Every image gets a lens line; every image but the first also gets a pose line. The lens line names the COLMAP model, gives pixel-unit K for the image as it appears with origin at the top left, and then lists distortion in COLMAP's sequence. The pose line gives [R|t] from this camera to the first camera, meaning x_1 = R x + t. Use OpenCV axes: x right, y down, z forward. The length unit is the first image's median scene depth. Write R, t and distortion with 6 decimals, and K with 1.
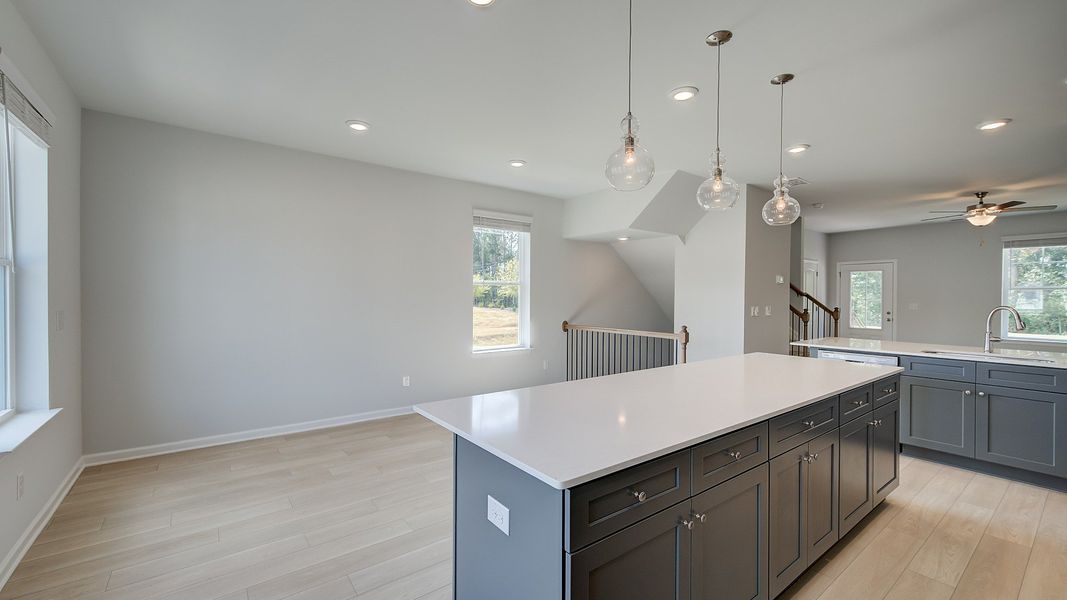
lens RADIAL K [[442.7, 0, 533.6], [0, 442.7, 299.1], [0, 0, 1]] dist [0.010719, -0.000017]
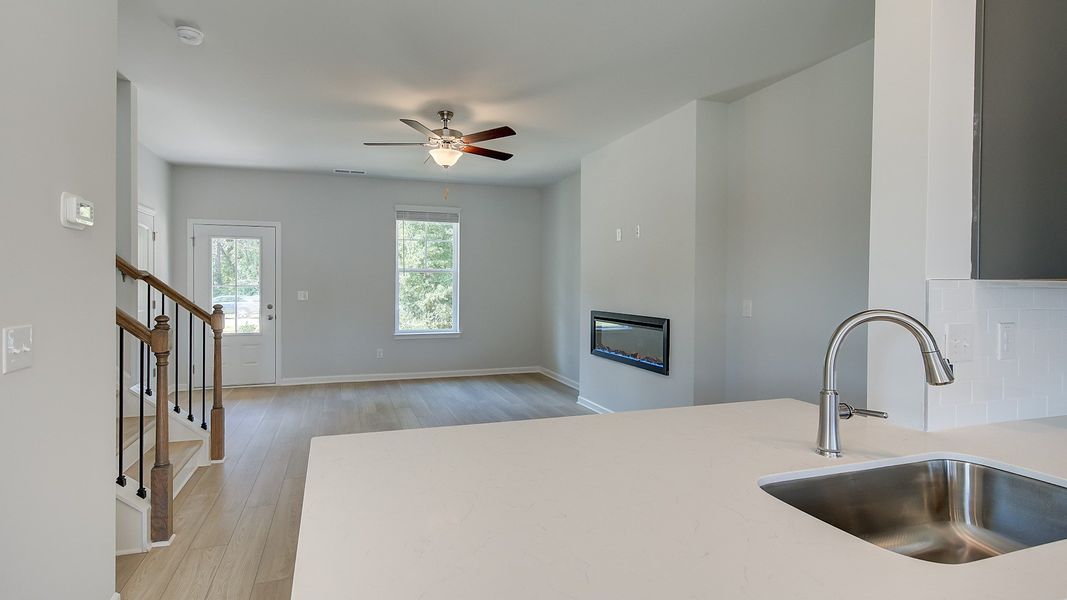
lens RADIAL K [[472.8, 0, 490.0], [0, 472.8, 291.7], [0, 0, 1]] dist [-0.001712, -0.000215]
pose [[0.325174, -0.022354, 0.945390, 0.305070], [0.005407, 0.999748, 0.021779, -0.003412], [-0.945639, -0.001970, 0.325213, 0.559930]]
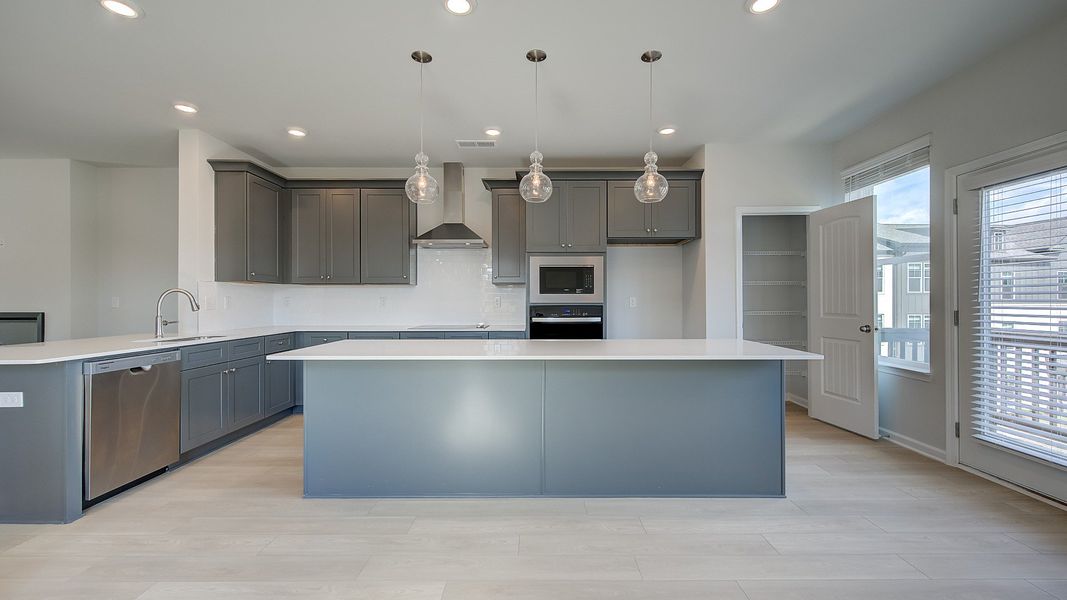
lens RADIAL K [[442.7, 0, 535.0], [0, 442.7, 299.6], [0, 0, 1]] dist [0.010719, -0.000017]
pose [[-0.808914, 0.001130, 0.587926, -0.102888], [0.004812, 0.999977, 0.004698, 0.019856], [-0.587908, 0.006629, -0.808901, 0.648812]]
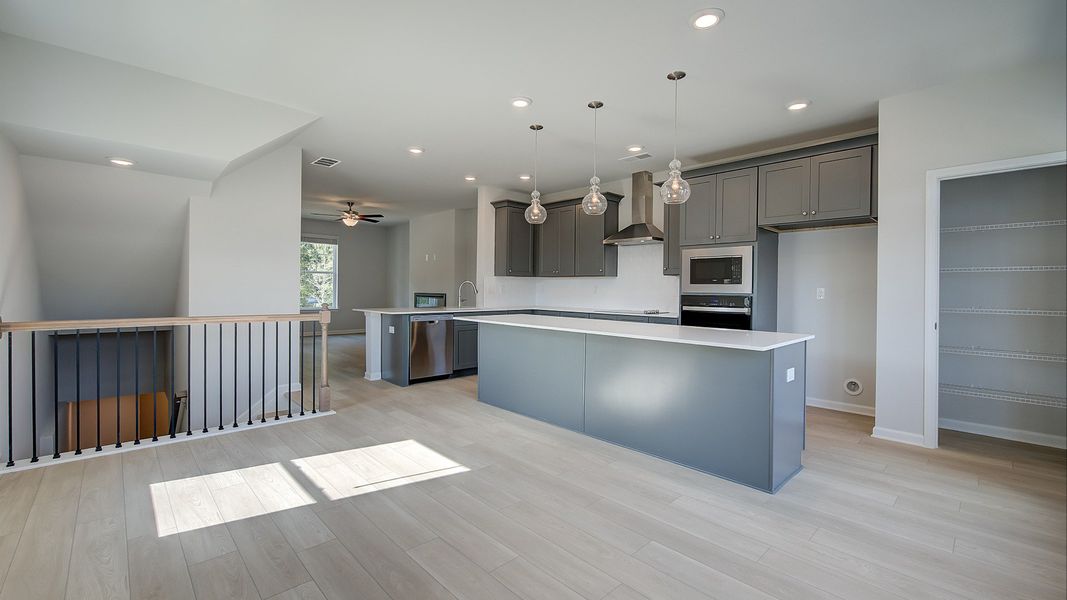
lens RADIAL K [[442.7, 0, 529.9], [0, 442.7, 297.5], [0, 0, 1]] dist [0.010719, -0.000017]
pose [[-0.134170, -0.023109, 0.990689, -0.364108], [-0.004629, 0.999732, 0.022693, 0.021011], [-0.990948, -0.001541, -0.134241, 0.479472]]
